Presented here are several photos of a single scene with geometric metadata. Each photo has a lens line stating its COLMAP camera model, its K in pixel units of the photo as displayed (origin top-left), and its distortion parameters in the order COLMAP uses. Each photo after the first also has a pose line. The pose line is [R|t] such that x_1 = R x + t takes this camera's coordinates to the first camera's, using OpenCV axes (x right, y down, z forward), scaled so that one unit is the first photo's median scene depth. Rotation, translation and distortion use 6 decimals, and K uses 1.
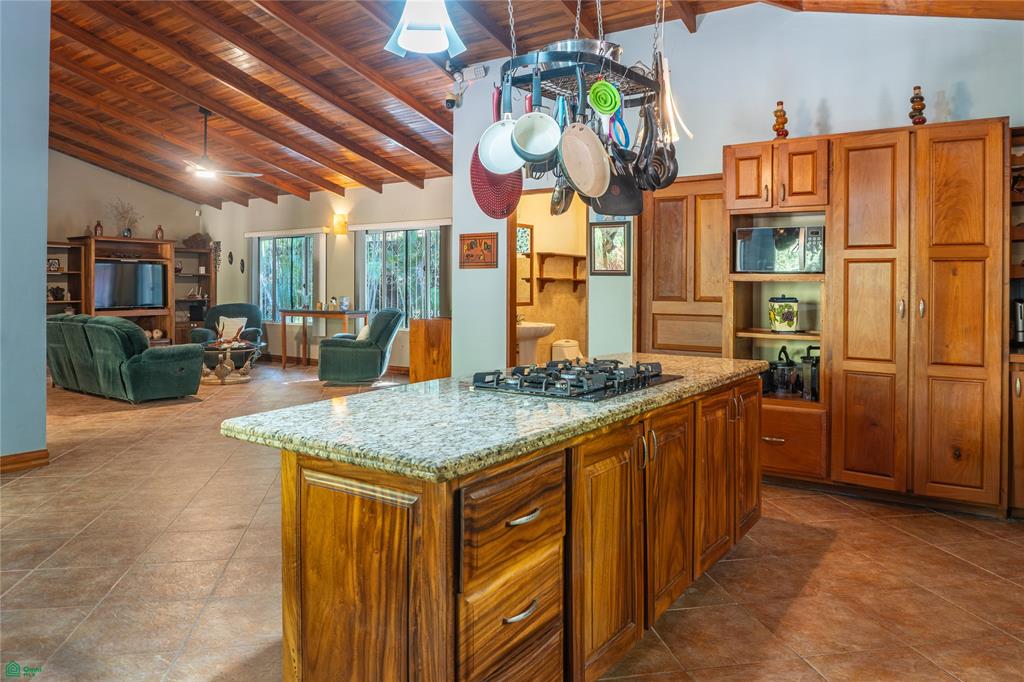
lens RADIAL K [[741.8, 0, 510.1], [0, 741.8, 286.4], [0, 0, 1]] dist [-0.011849, -0.004468]
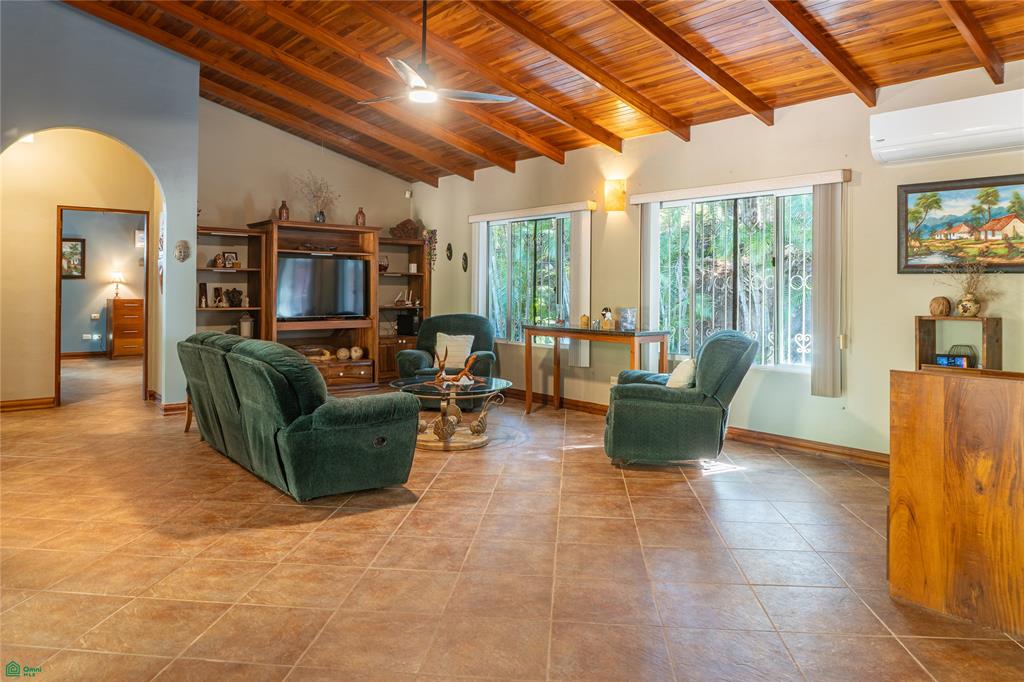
lens RADIAL K [[689.2, 0, 512.7], [0, 689.2, 287.1], [0, 0, 1]] dist [-0.003643, -0.001266]
pose [[0.970301, 0.006507, -0.241811, -0.167232], [-0.007937, 0.999956, -0.004939, 0.000071], [0.241769, 0.006711, 0.970311, 0.388471]]
